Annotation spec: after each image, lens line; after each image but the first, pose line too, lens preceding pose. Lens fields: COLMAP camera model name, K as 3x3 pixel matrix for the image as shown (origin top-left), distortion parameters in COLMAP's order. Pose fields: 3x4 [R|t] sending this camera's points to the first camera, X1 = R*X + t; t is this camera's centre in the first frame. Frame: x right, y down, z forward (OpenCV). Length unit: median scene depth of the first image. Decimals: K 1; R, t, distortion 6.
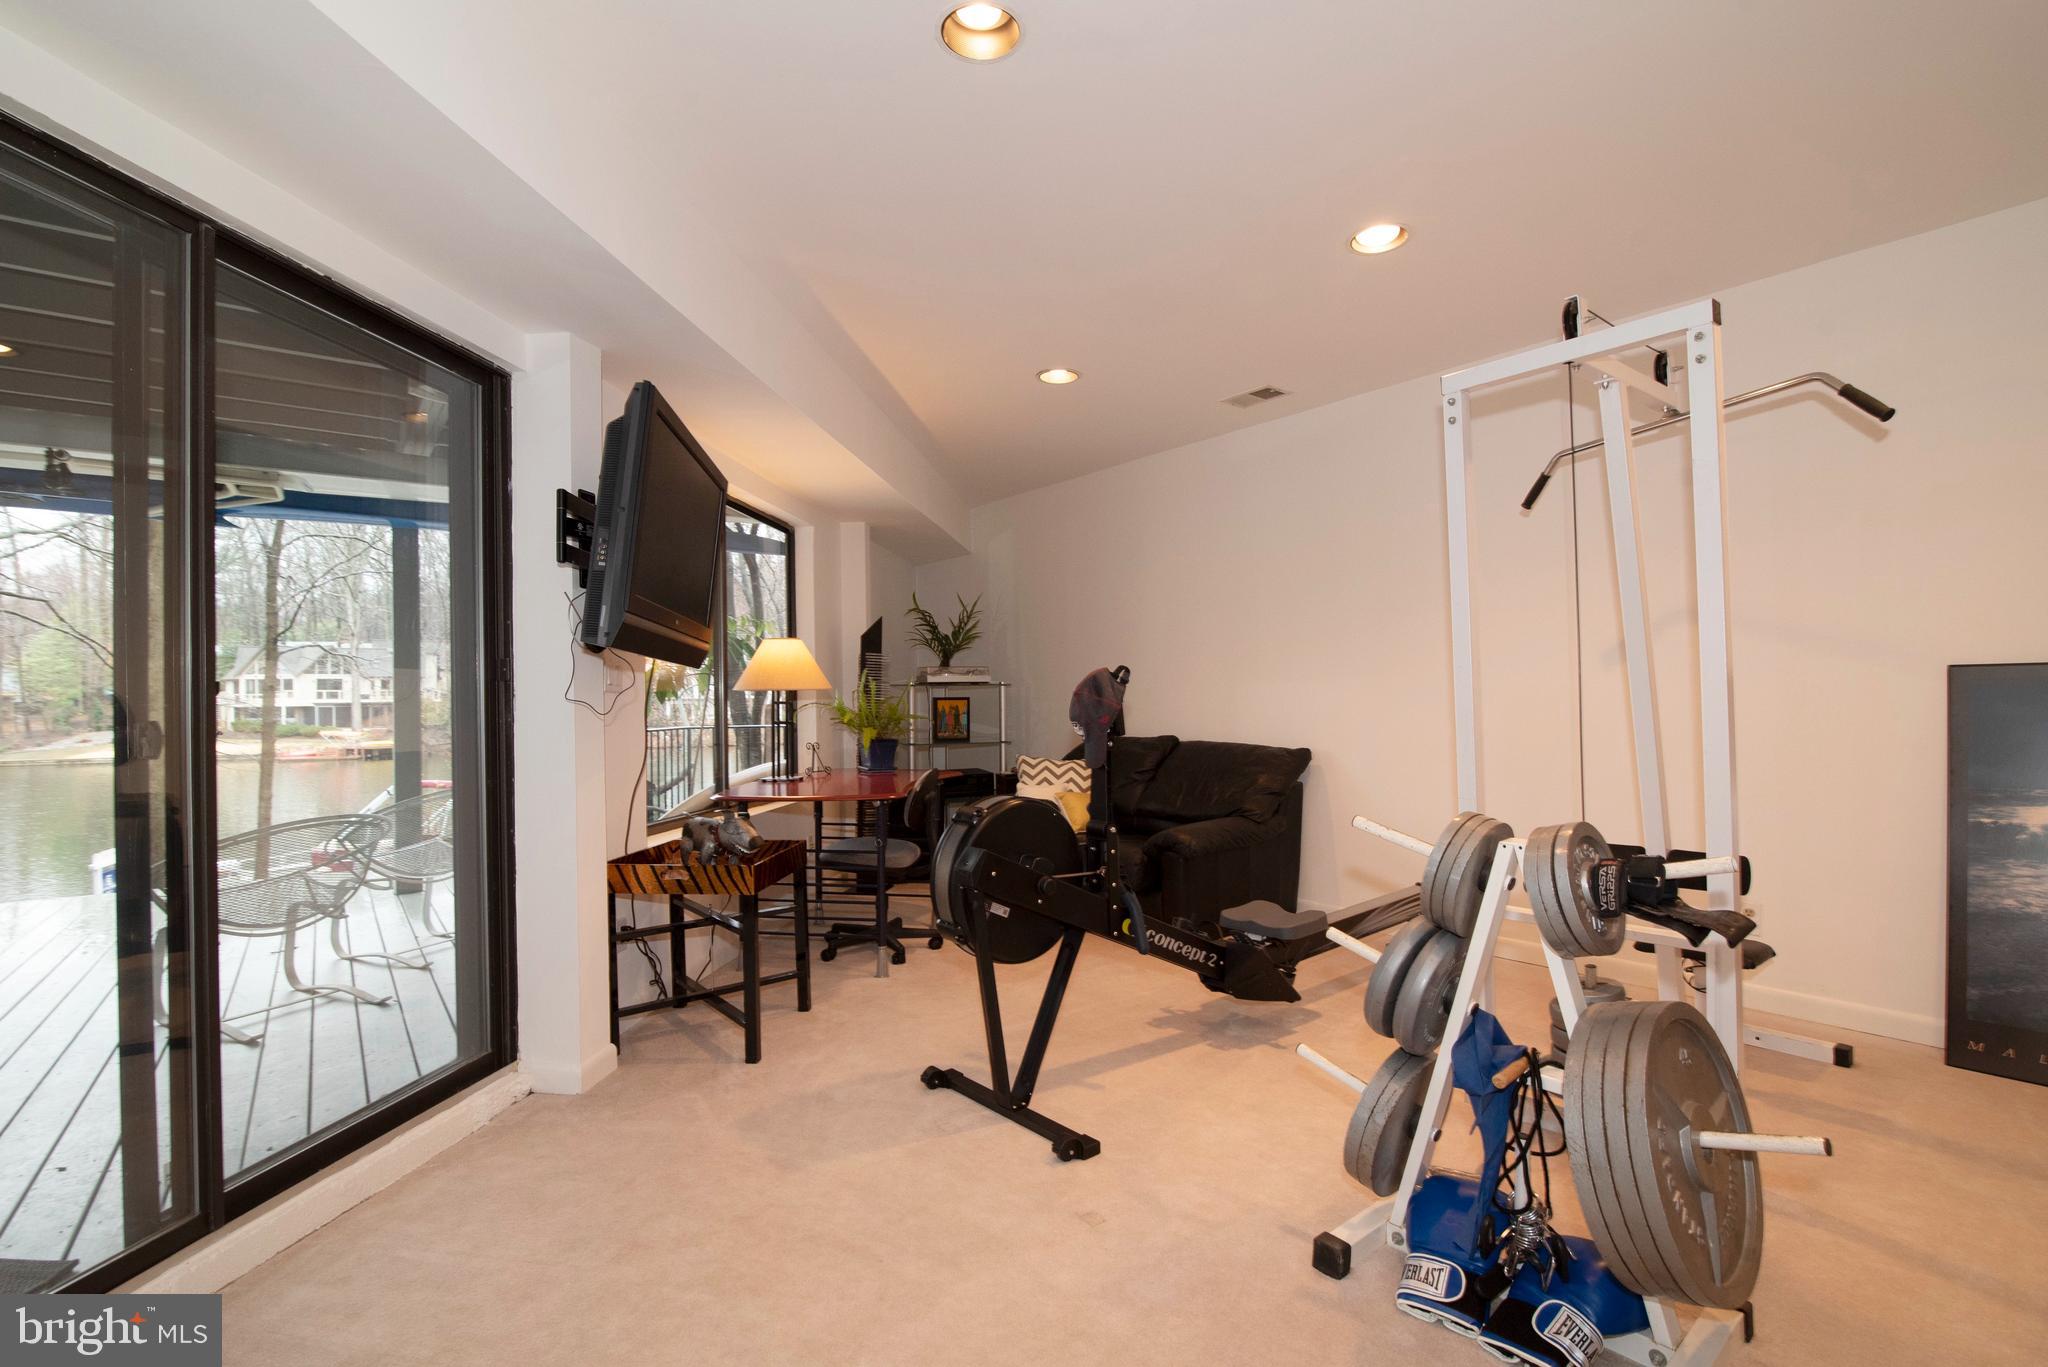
lens RADIAL K [[932.4, 0, 1018.4], [0, 932.4, 693.8], [0, 0, 1]] dist [-0.019125, 0.000997]
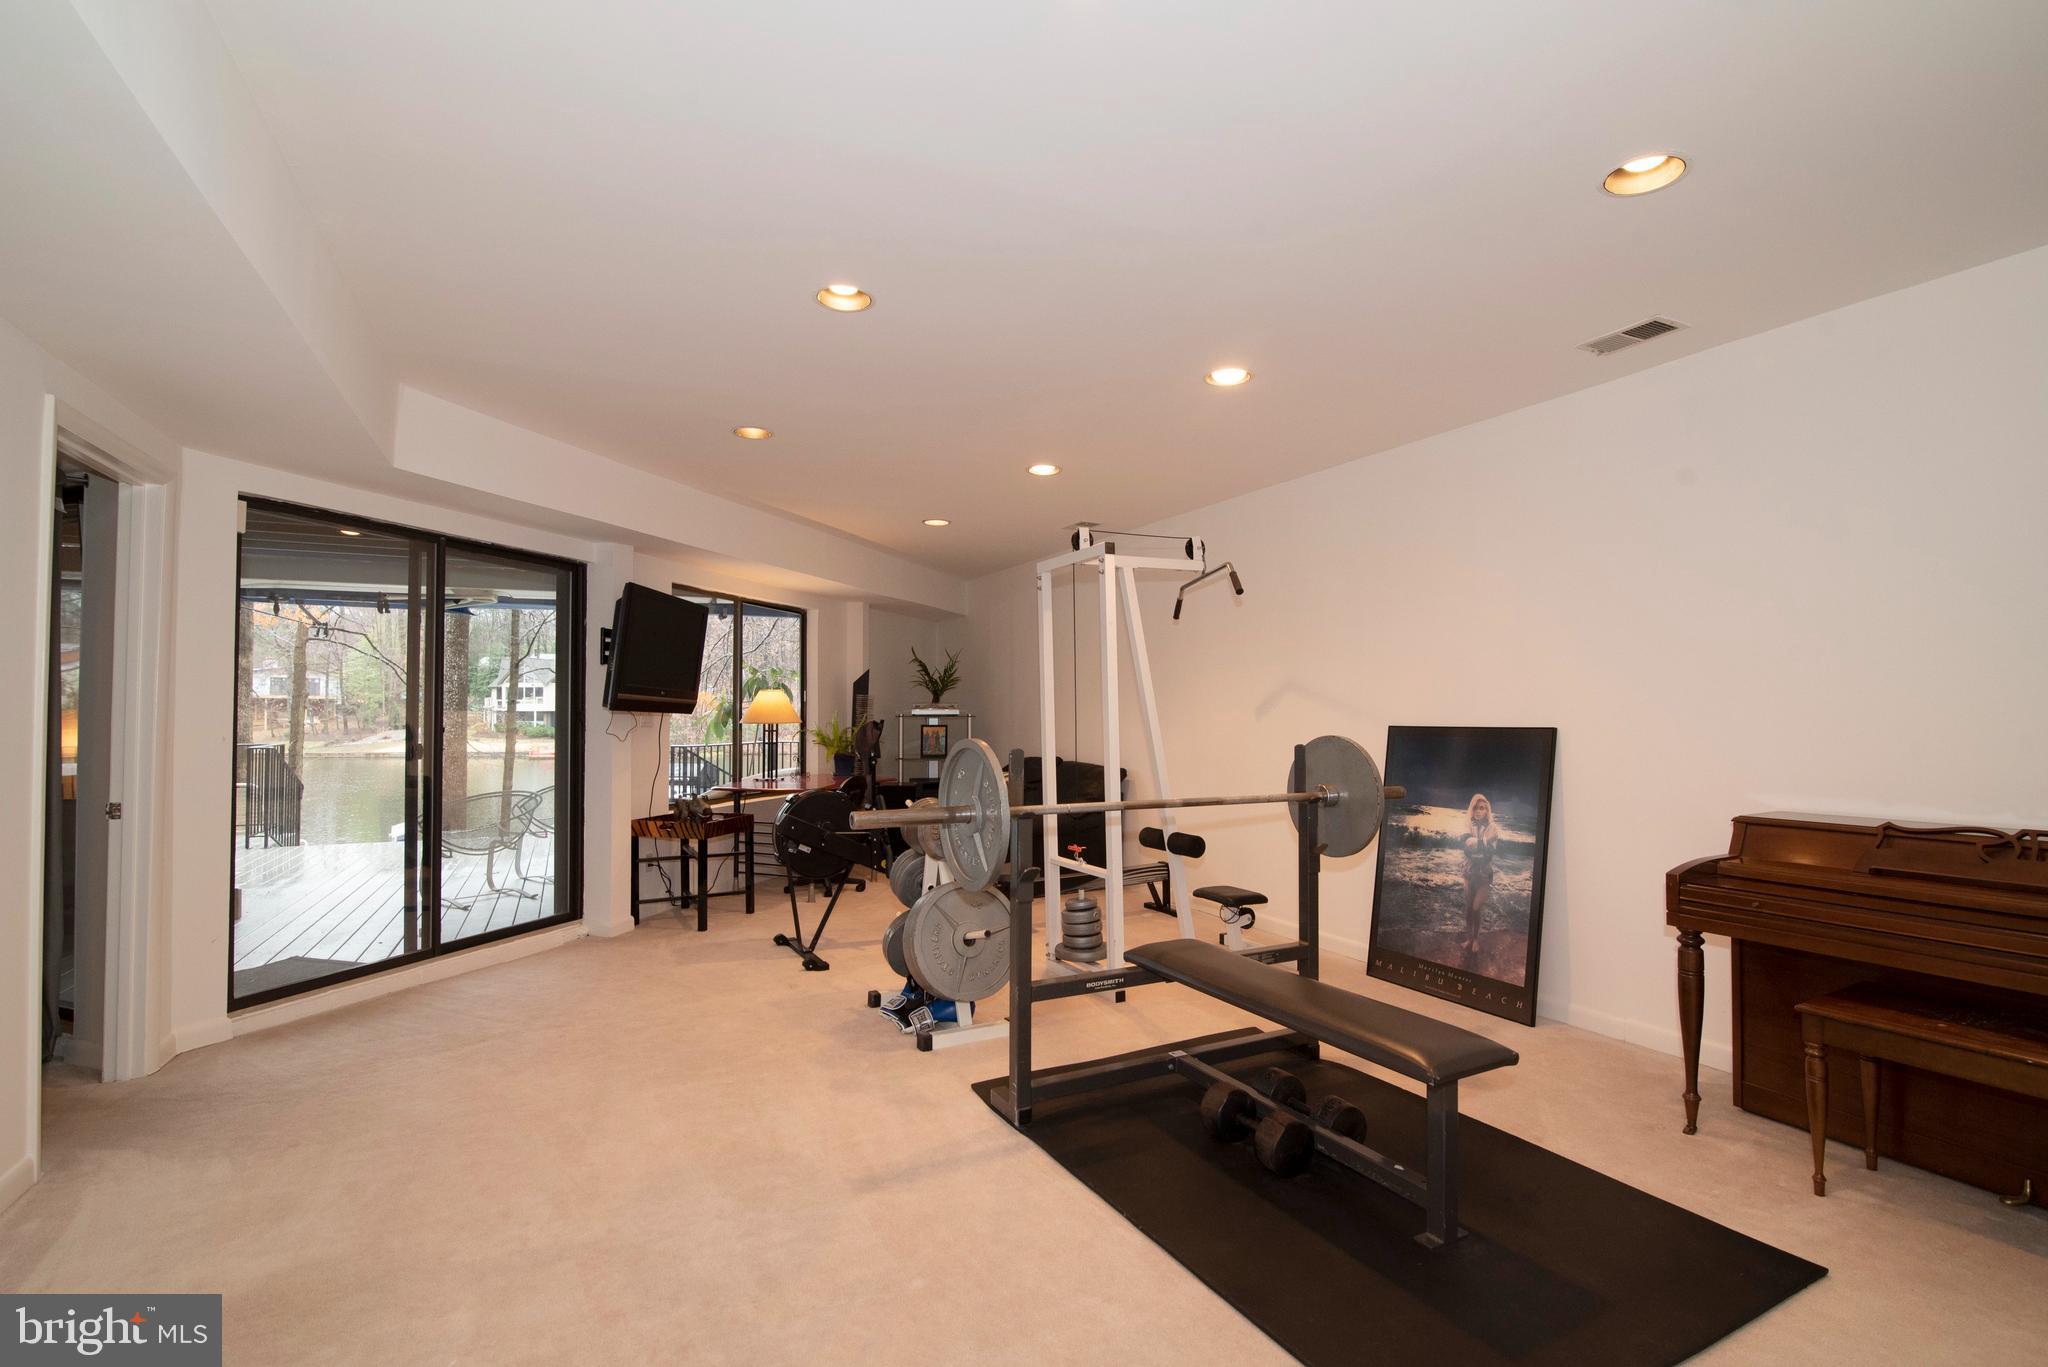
lens RADIAL K [[932.4, 0, 1019.4], [0, 932.4, 689.6], [0, 0, 1]] dist [-0.019125, 0.000997]
pose [[0.981048, 0.009905, -0.193511, 0.589404], [-0.013310, 0.999778, -0.016305, -0.050258], [0.193307, 0.018572, 0.980963, -0.596747]]
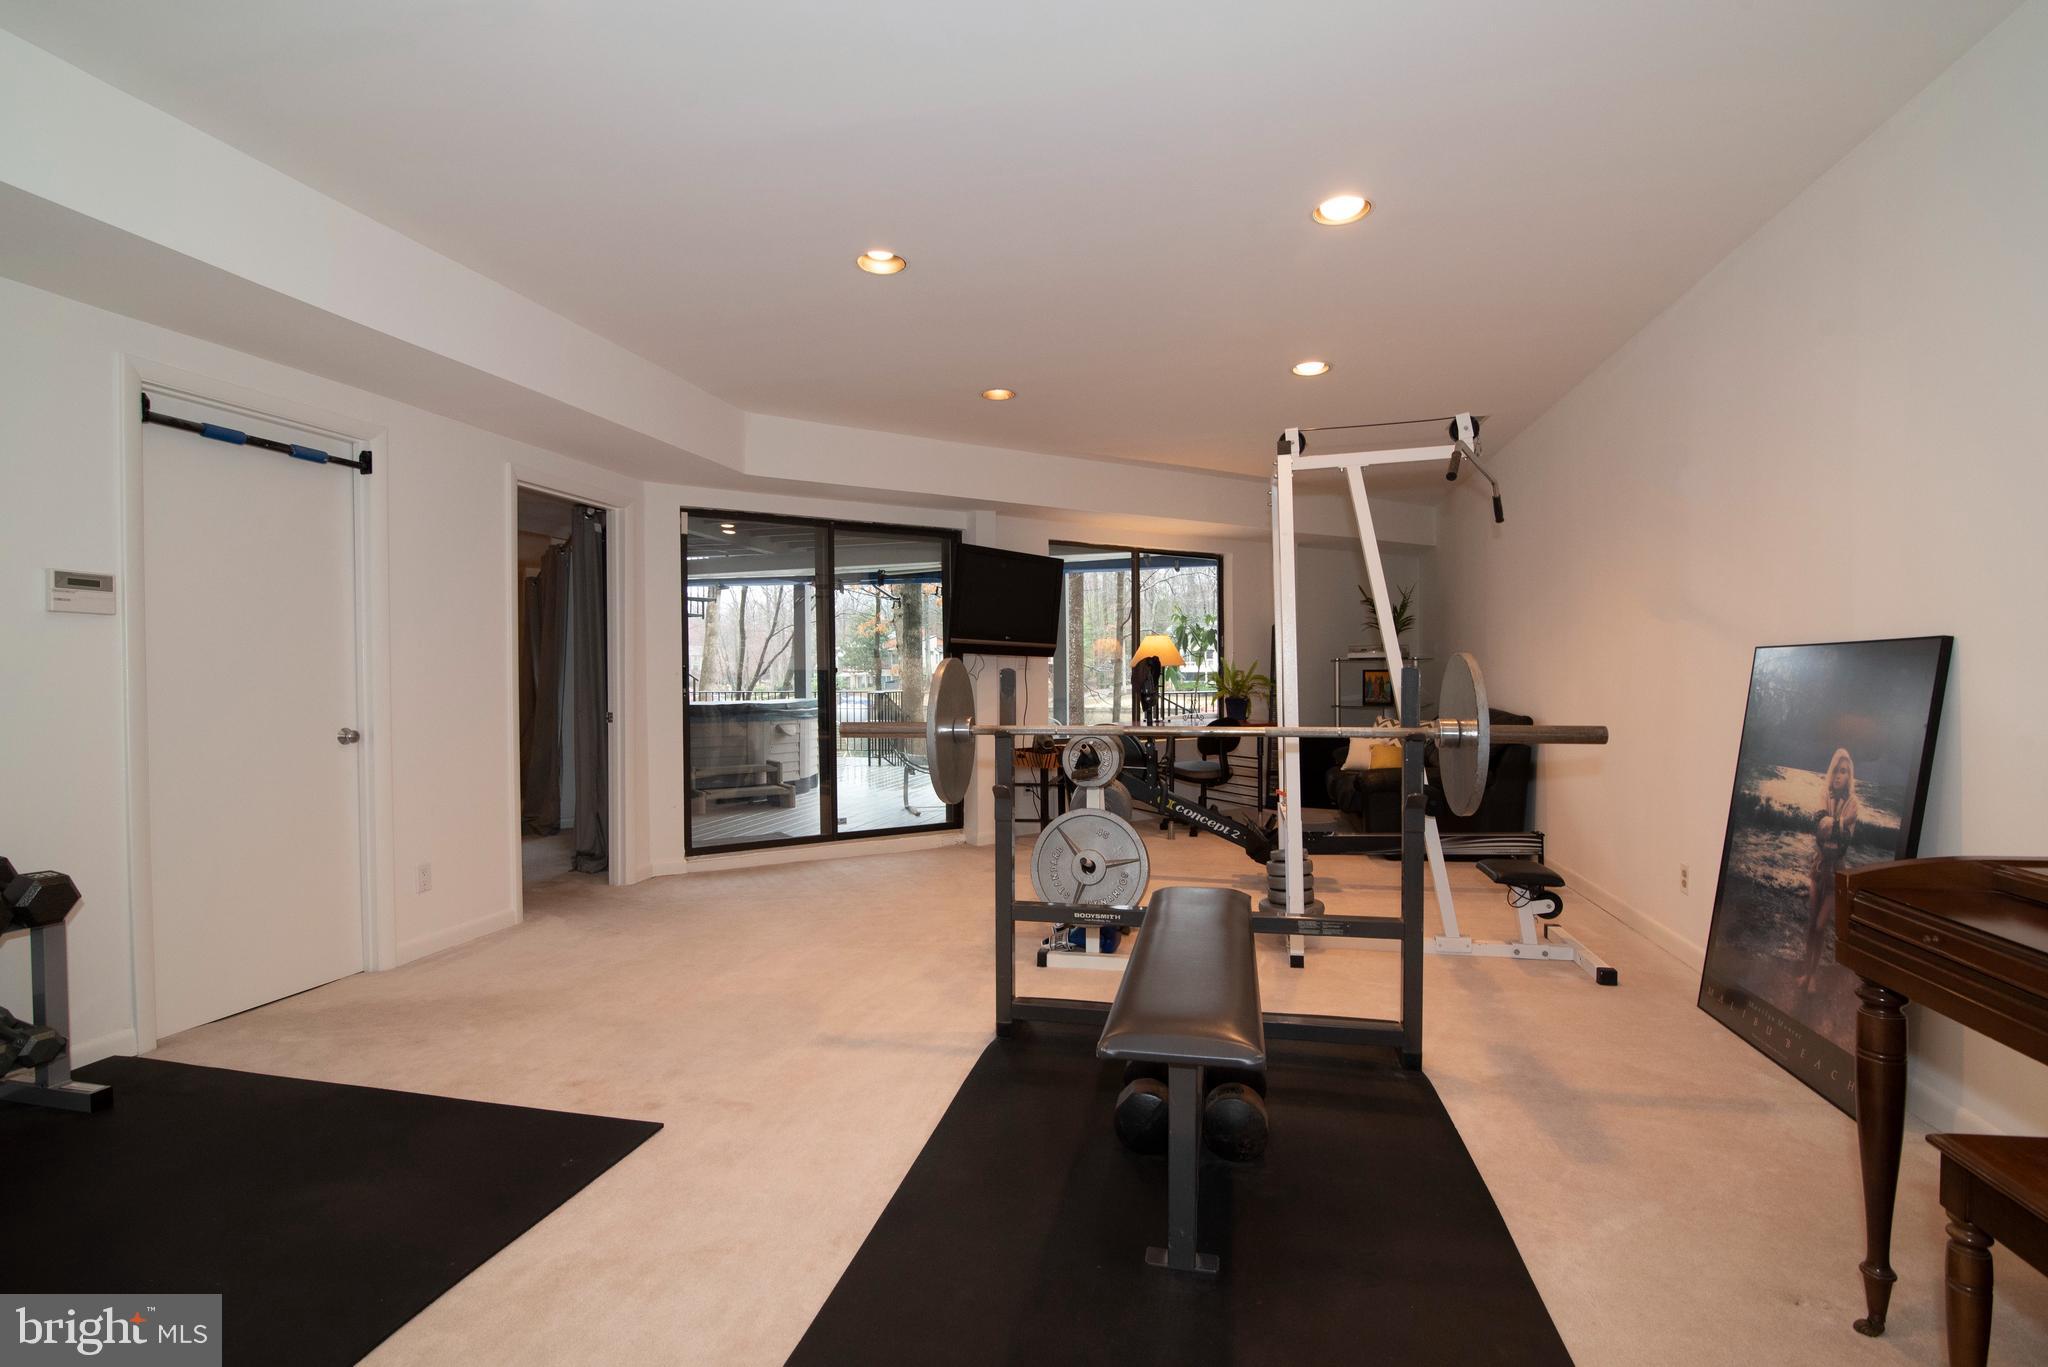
lens RADIAL K [[932.4, 0, 1019.6], [0, 932.4, 681.1], [0, 0, 1]] dist [-0.019125, 0.000997]
pose [[0.629933, 0.012871, -0.776543, 1.104285], [0.004623, 0.999783, 0.020322, -0.015202], [0.776636, -0.016391, 0.629737, -0.284440]]
